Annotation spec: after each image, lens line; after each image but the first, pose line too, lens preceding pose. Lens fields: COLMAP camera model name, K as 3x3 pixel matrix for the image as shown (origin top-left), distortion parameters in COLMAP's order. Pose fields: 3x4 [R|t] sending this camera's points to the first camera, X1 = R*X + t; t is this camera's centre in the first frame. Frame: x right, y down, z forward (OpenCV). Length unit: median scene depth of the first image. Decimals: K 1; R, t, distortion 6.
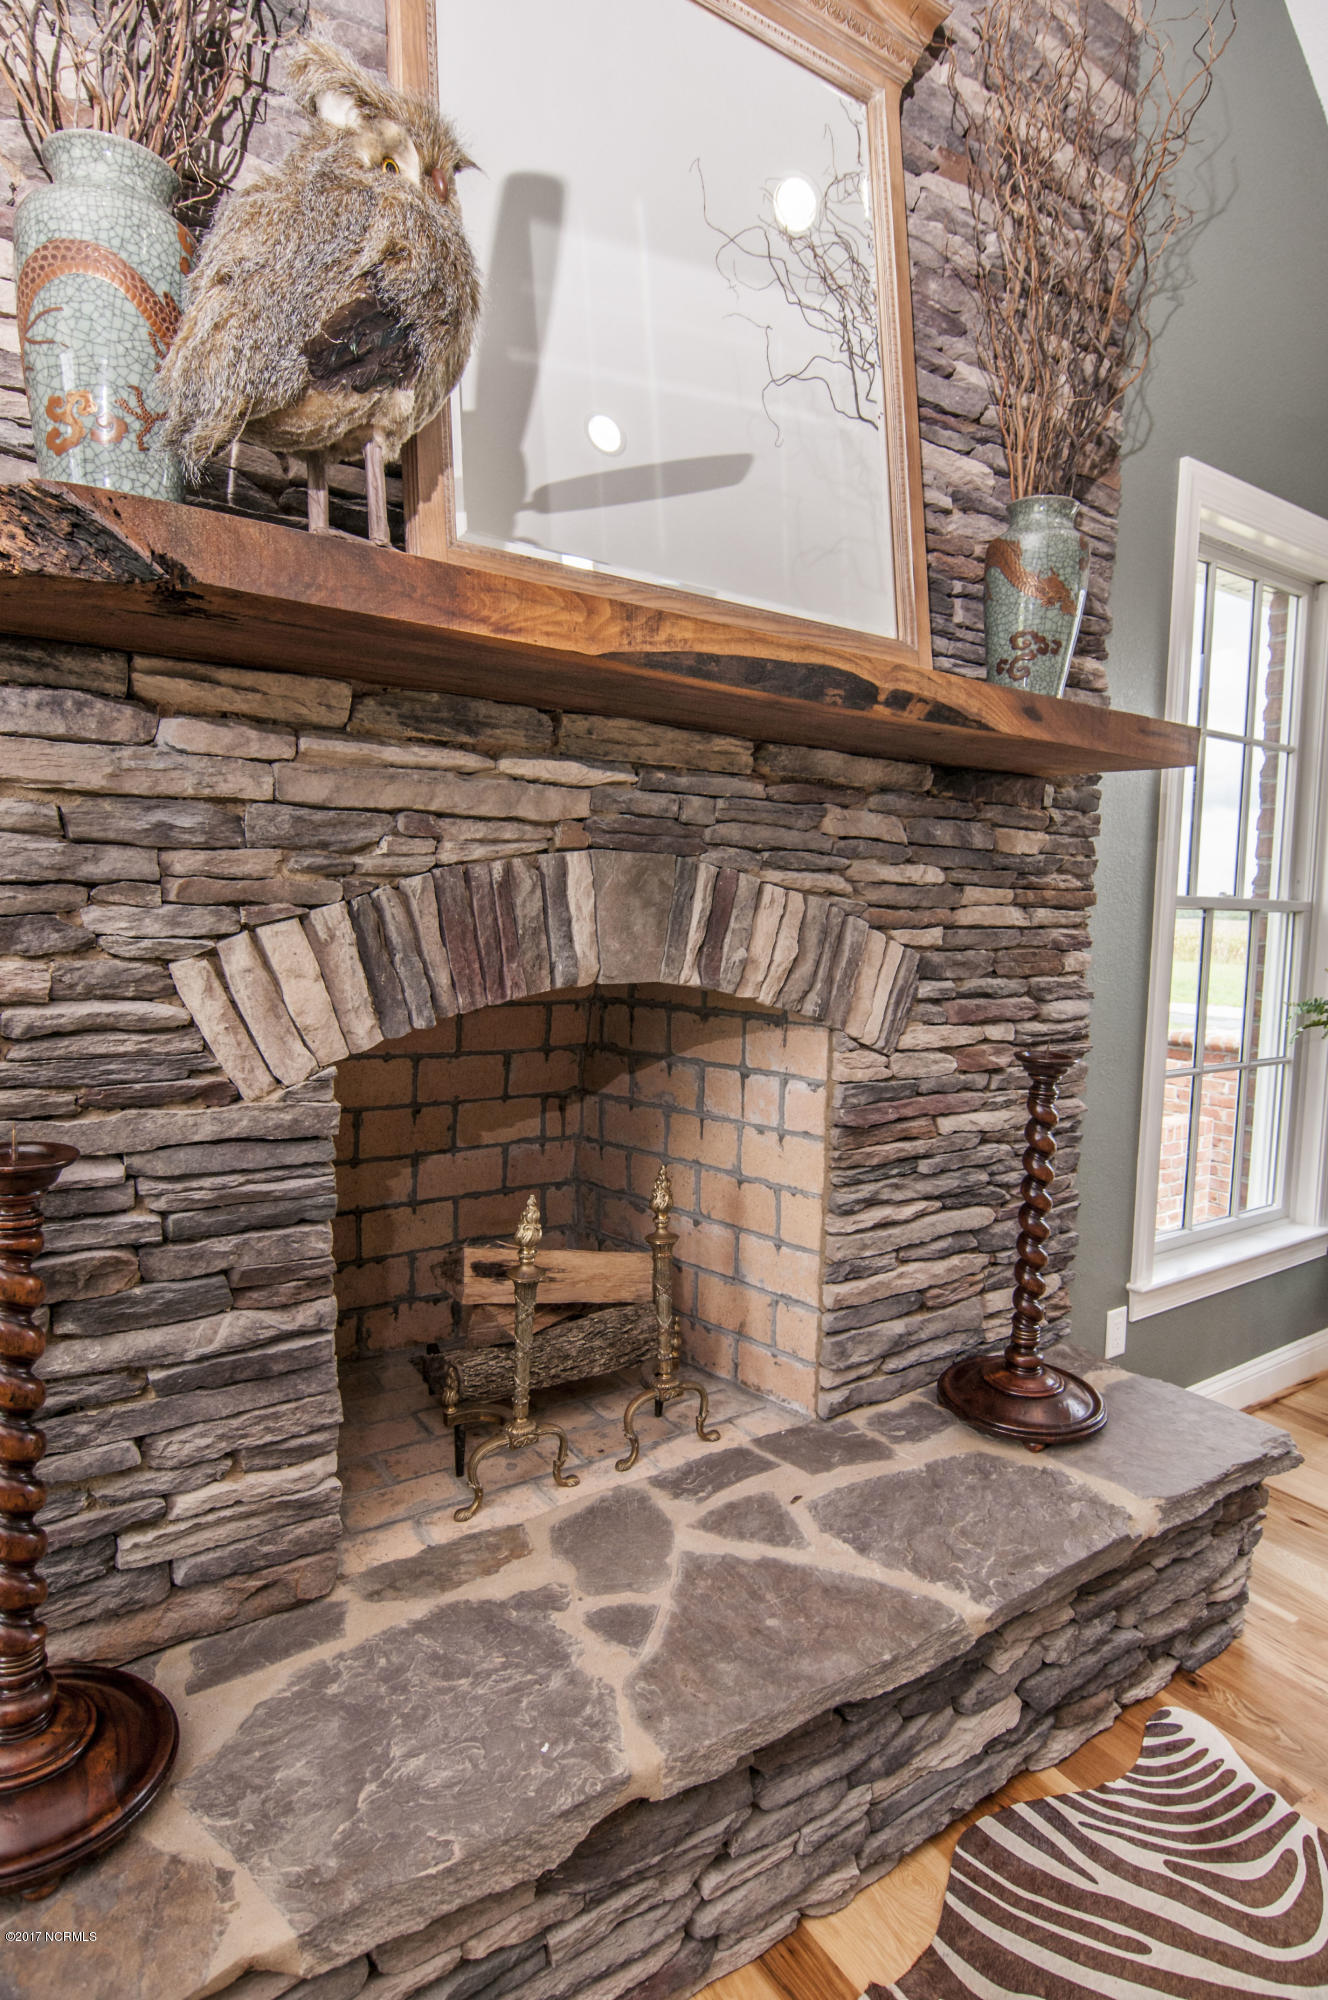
lens RADIAL K [[1090.0, 0, 692.6], [0, 1090.0, 1005.1], [0, 0, 1]] dist [-0.018075, -0.003578]
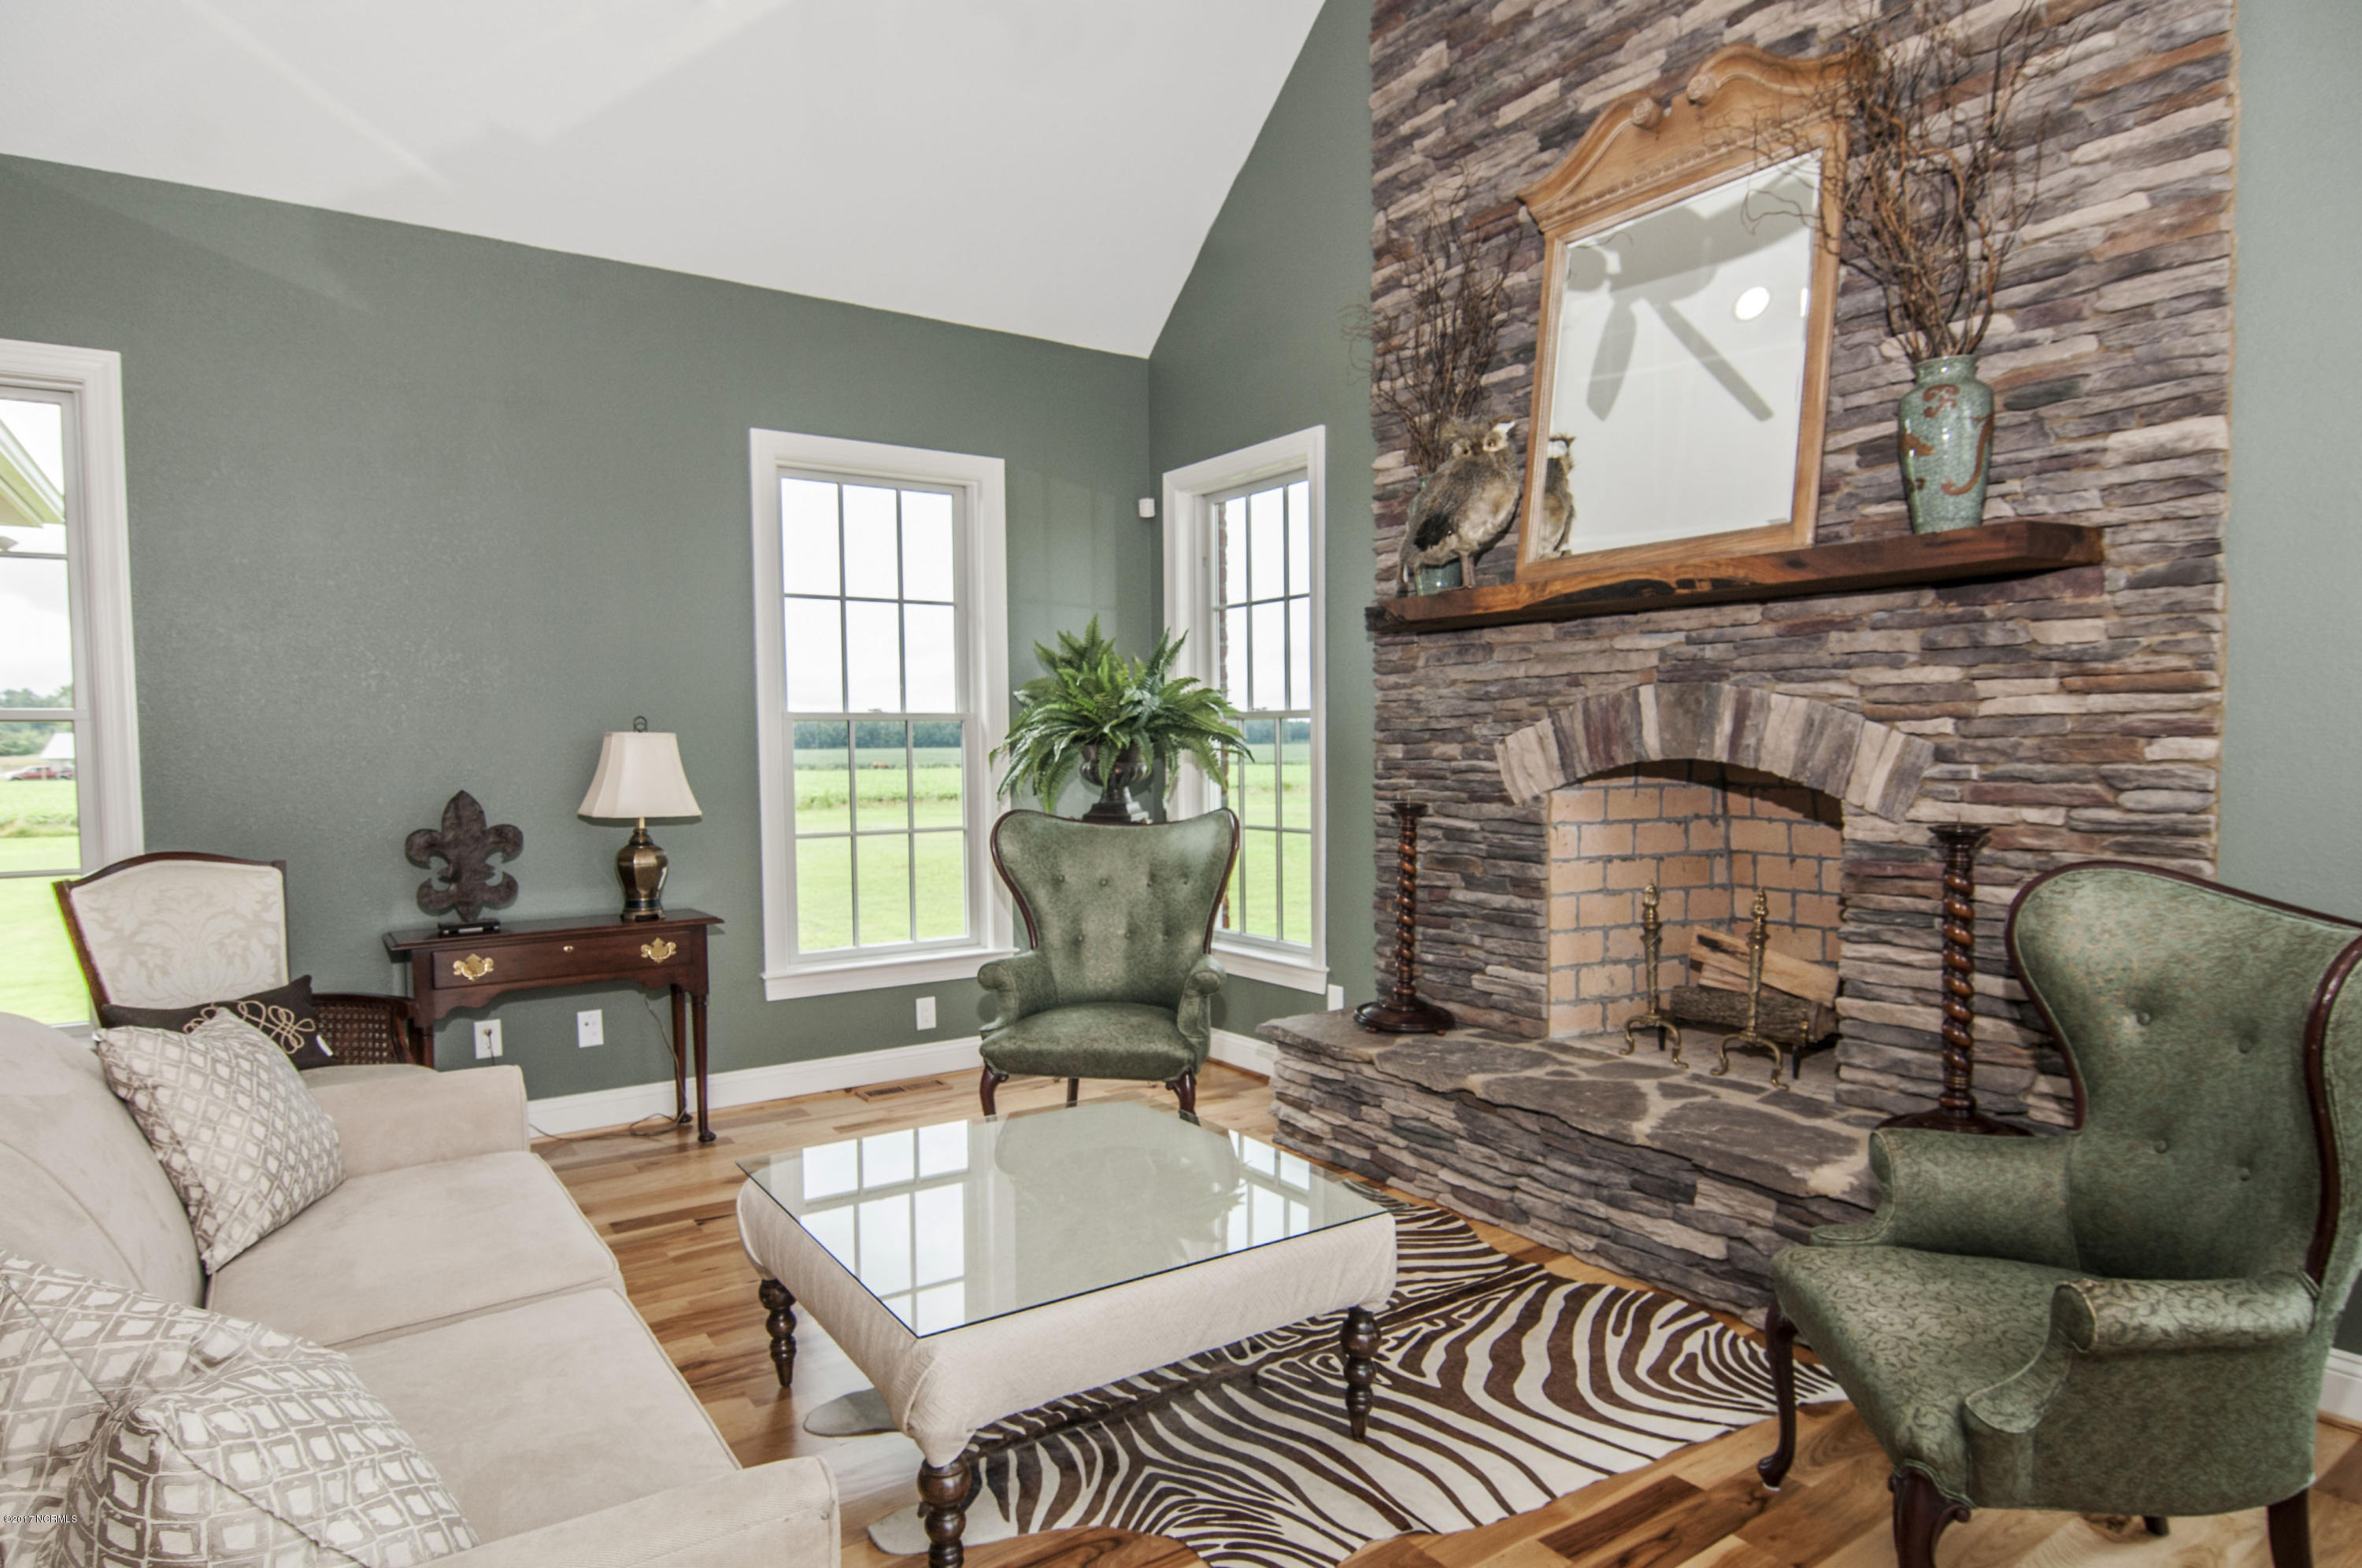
lens RADIAL K [[1309.0, 0, 1184.1], [0, 1309.0, 823.7], [0, 0, 1]] dist [-0.026403, -0.000813]
pose [[0.002143, 0.036070, -0.999347, 1.826941], [-0.079334, 0.996206, 0.035787, 0.064445], [0.996846, 0.079206, 0.004997, 0.207076]]
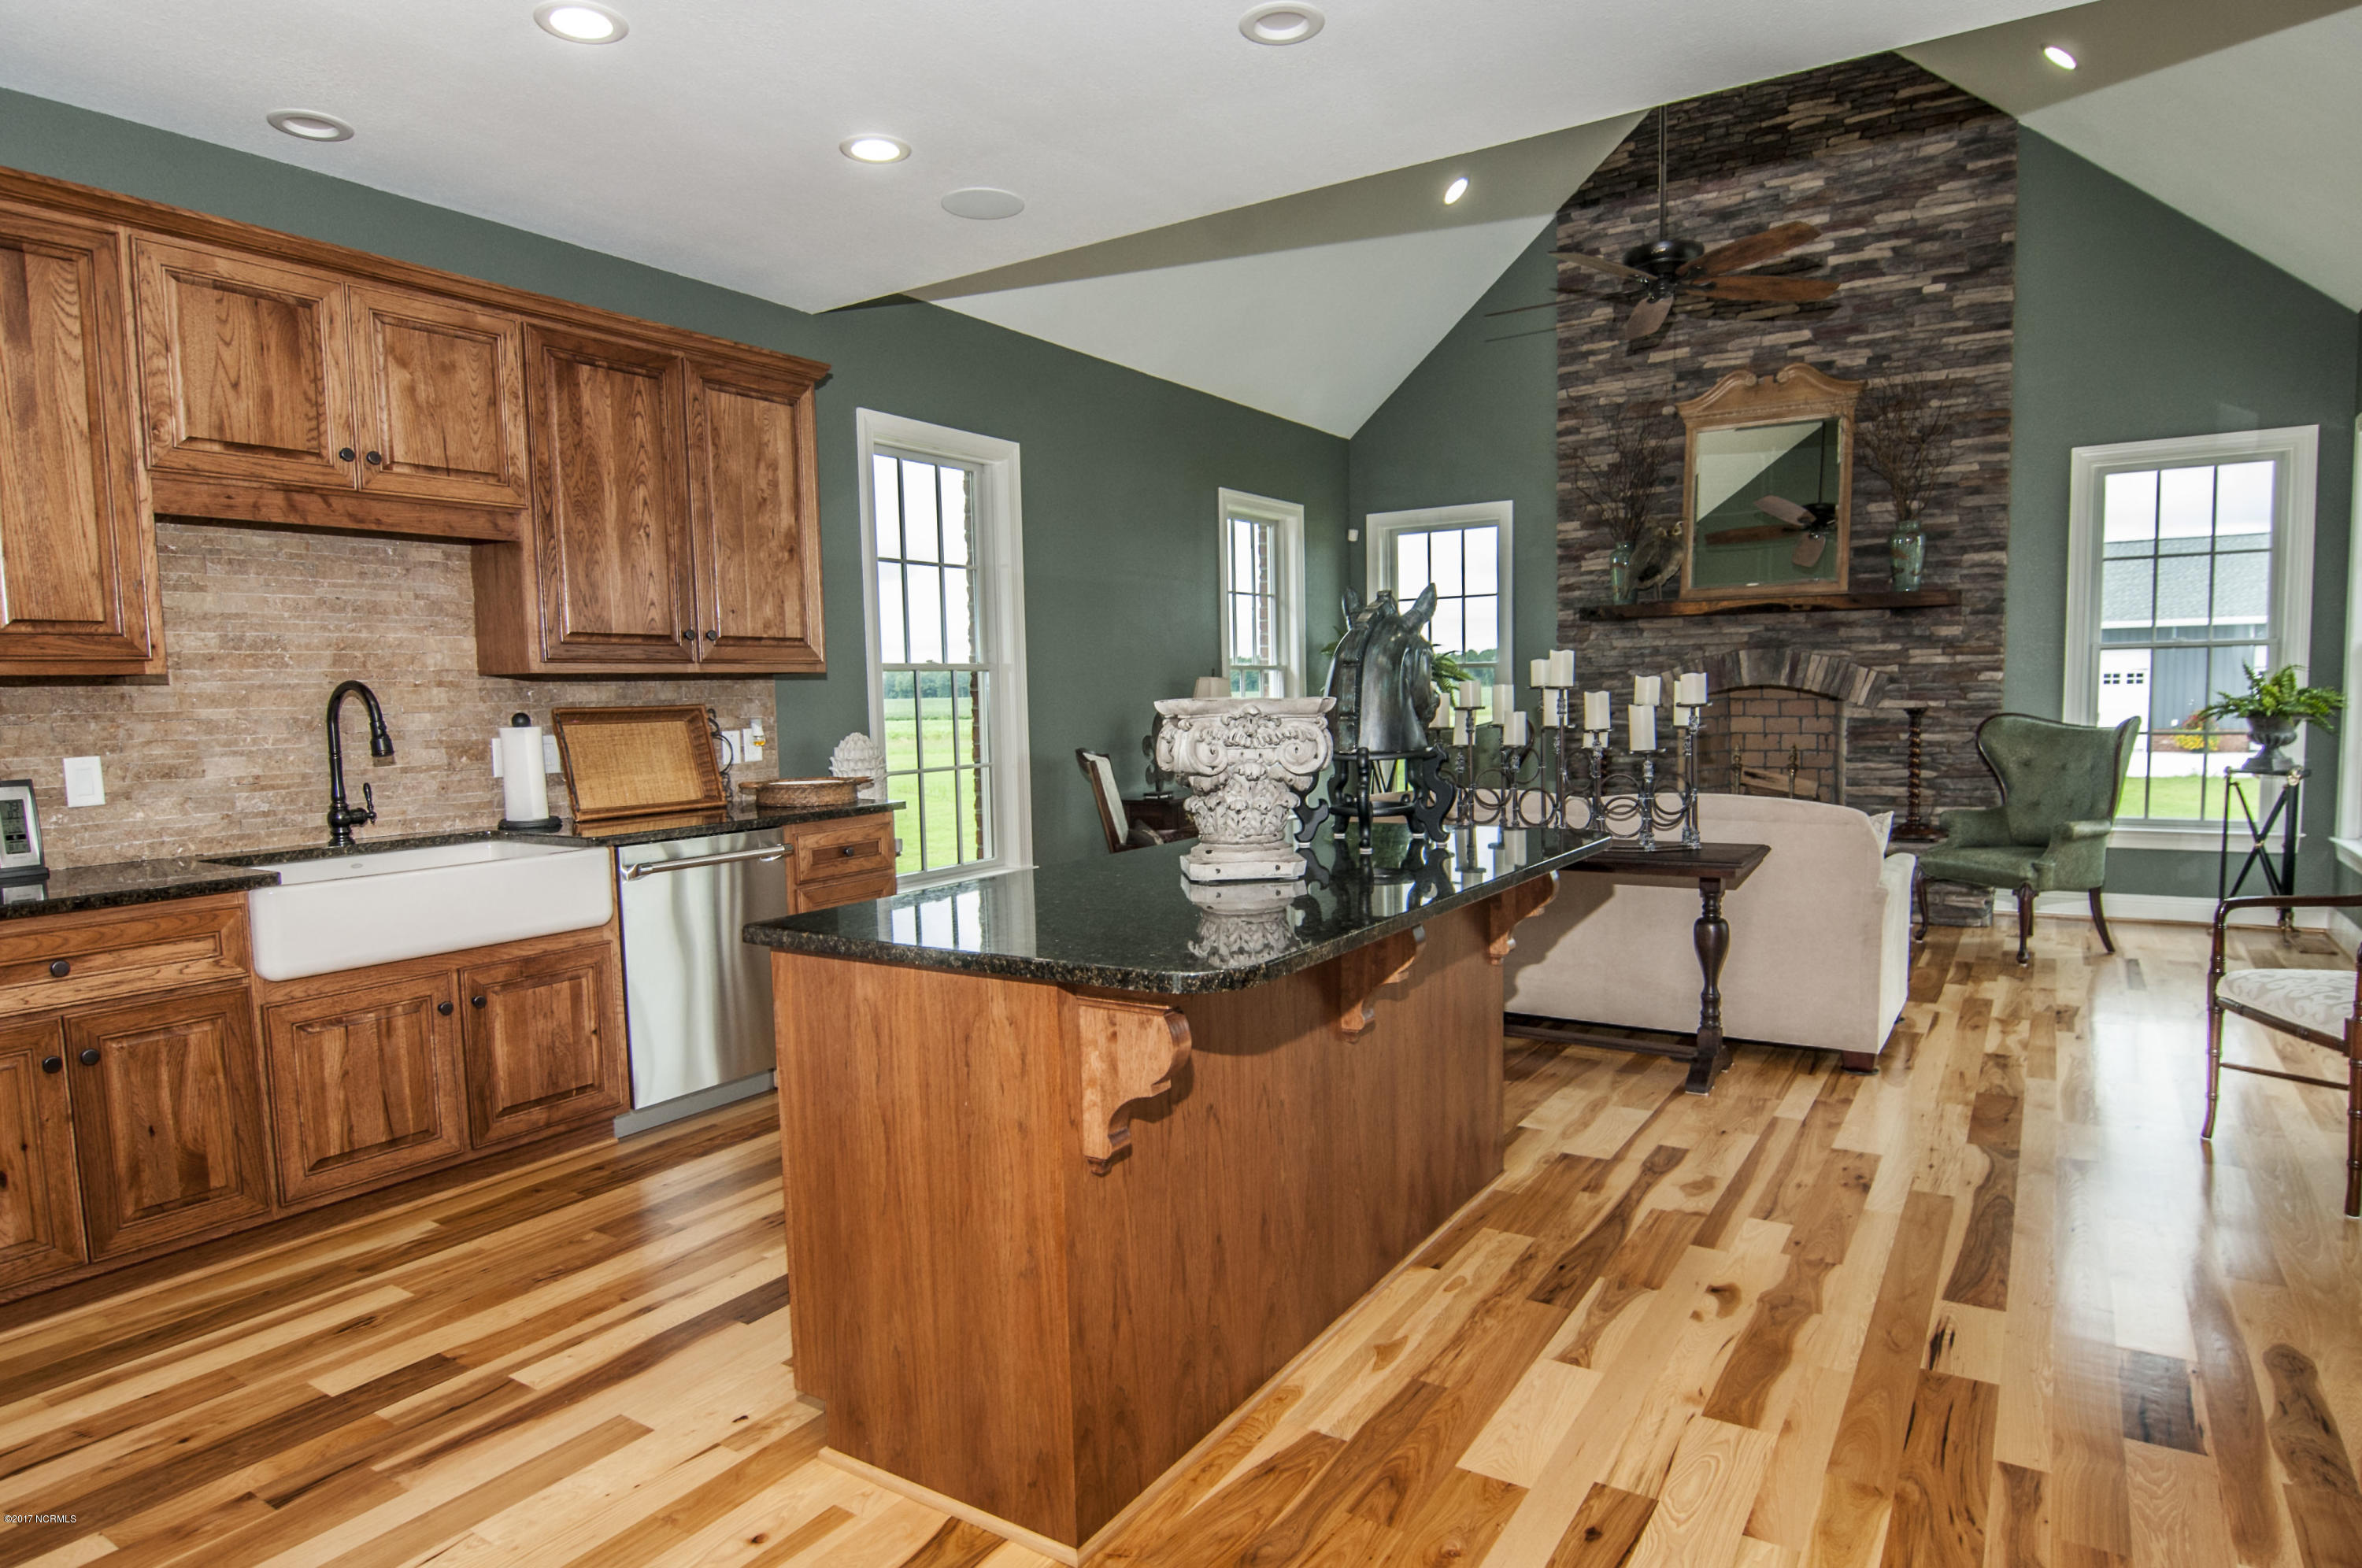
lens RADIAL K [[1309.0, 0, 1184.1], [0, 1309.0, 823.7], [0, 0, 1]] dist [-0.026403, -0.000813]
pose [[0.374343, 0.056485, -0.925568, 3.024258], [-0.053882, 0.997781, 0.039100, 0.348324], [0.925723, 0.035235, 0.376556, -2.226009]]
